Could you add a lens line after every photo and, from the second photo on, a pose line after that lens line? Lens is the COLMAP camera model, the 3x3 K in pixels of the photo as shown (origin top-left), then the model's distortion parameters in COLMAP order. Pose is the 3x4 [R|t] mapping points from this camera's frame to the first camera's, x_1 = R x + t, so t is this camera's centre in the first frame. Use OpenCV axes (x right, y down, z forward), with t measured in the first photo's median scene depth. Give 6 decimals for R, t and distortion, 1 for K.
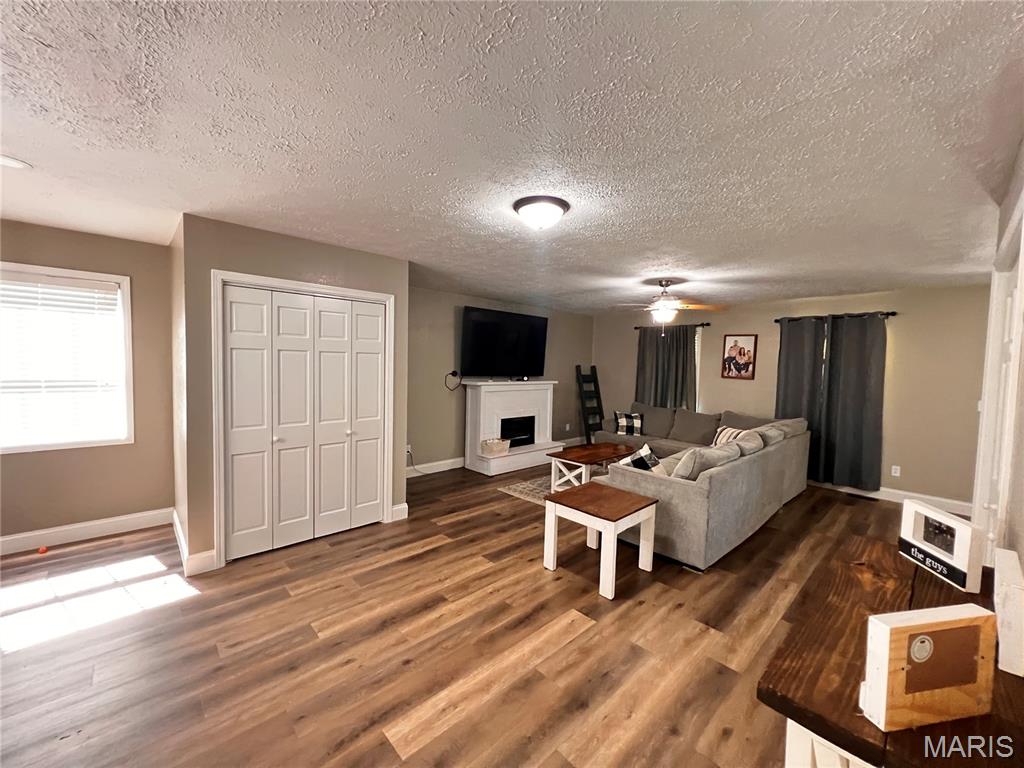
lens RADIAL K [[410.3, 0, 514.7], [0, 410.3, 384.2], [0, 0, 1]] dist [-0.000787, 0.000077]
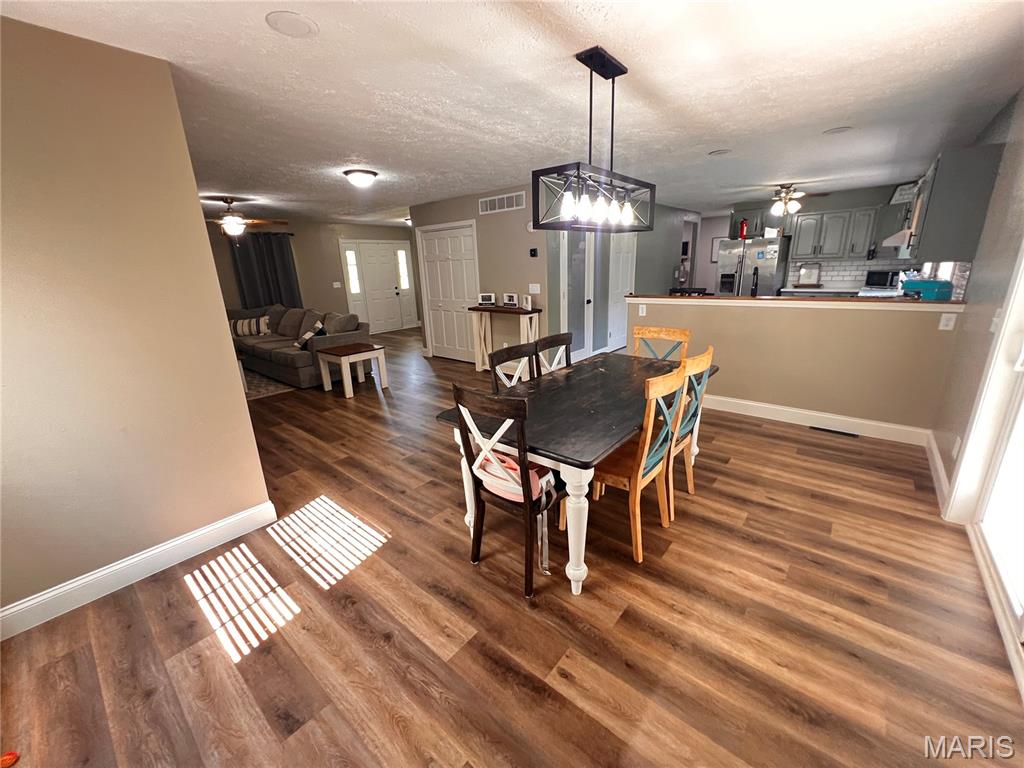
lens RADIAL K [[410.3, 0, 514.6], [0, 410.3, 384.6], [0, 0, 1]] dist [-0.000787, 0.000077]
pose [[-0.115467, -0.300351, 0.946814, -1.560140], [0.080056, 0.947275, 0.310260, -0.058845], [-0.990080, 0.111623, -0.085334, 0.487771]]
